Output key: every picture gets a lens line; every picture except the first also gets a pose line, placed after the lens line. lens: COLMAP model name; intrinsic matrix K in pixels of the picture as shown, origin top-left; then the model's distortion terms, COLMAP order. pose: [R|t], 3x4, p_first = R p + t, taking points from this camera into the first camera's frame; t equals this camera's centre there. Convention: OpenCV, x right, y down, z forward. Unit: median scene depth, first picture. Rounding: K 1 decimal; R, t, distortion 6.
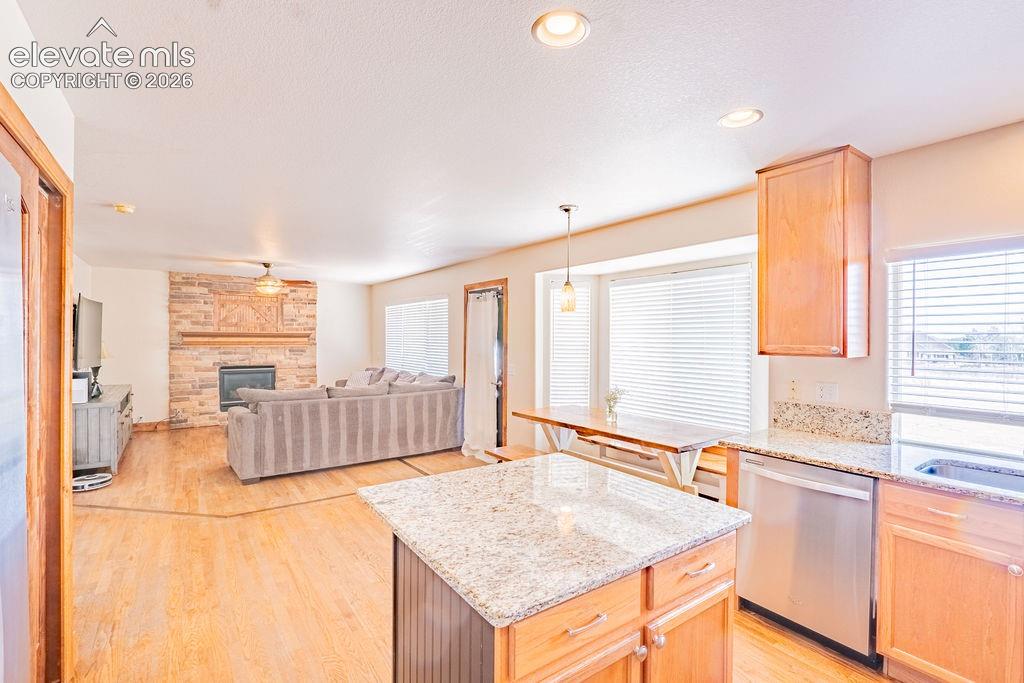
lens RADIAL K [[465.7, 0, 513.8], [0, 465.7, 339.6], [0, 0, 1]] dist [-0.007662, 0.001039]
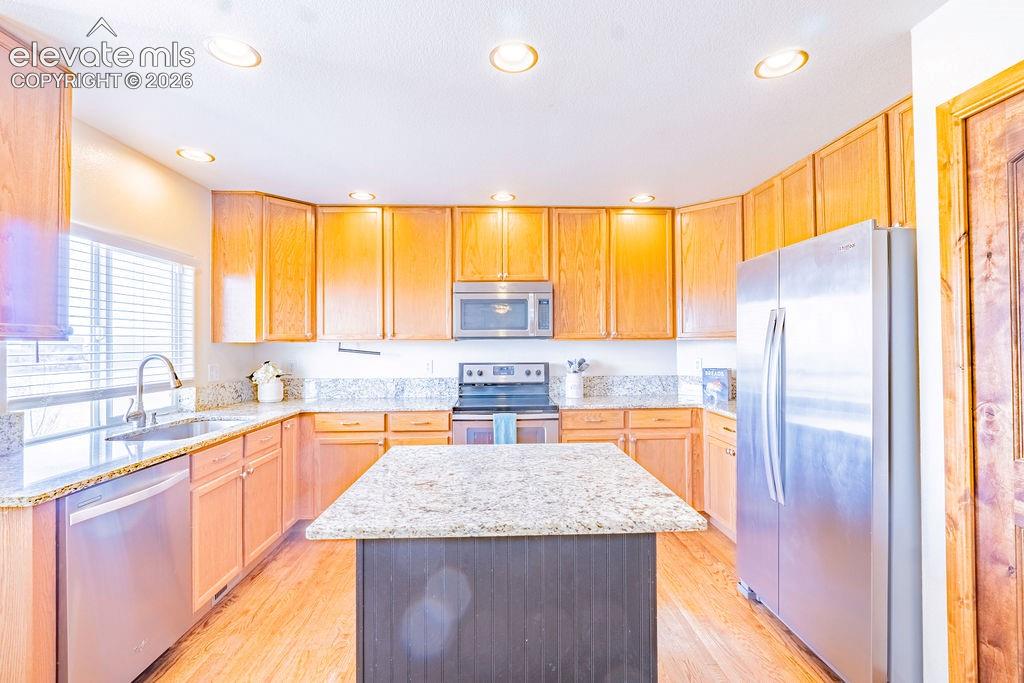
lens RADIAL K [[465.7, 0, 509.0], [0, 465.7, 340.5], [0, 0, 1]] dist [-0.007662, 0.001039]
pose [[-0.832561, 0.003722, 0.553921, -0.370243], [0.002430, 0.999992, -0.003066, 0.045695], [-0.553928, -0.001207, -0.832564, 1.343634]]
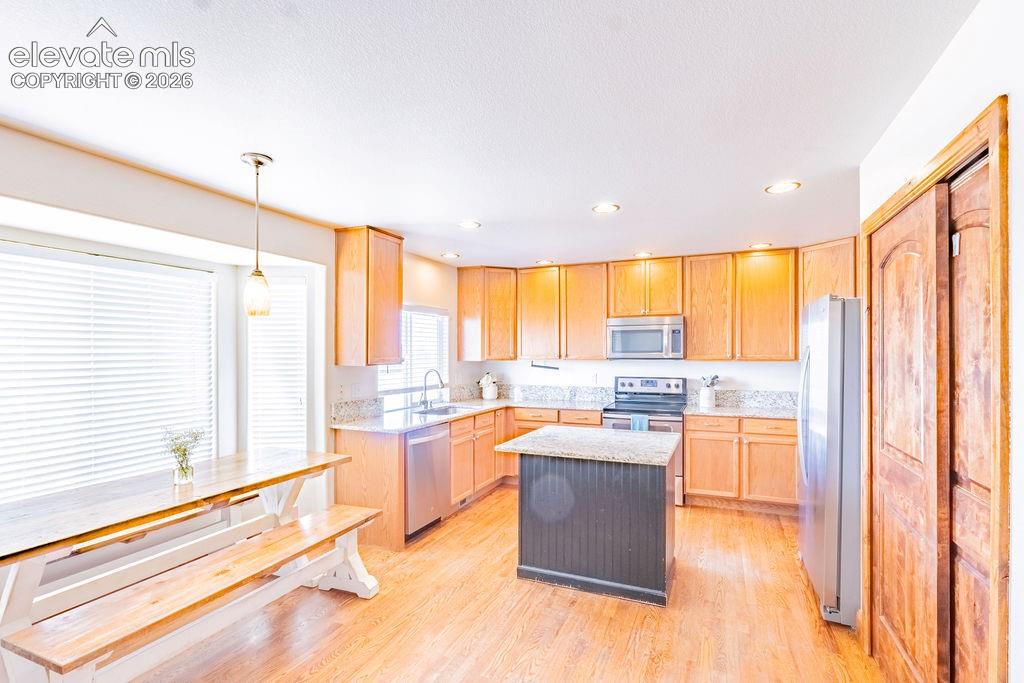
lens RADIAL K [[482.3, 0, 515.6], [0, 482.3, 348.0], [0, 0, 1]] dist [-0.002497, 0.000083]
pose [[-0.517931, 0.001736, 0.855421, -1.073835], [0.002460, 0.999997, -0.000541, -0.020451], [-0.855419, 0.001824, -0.517934, 1.681251]]
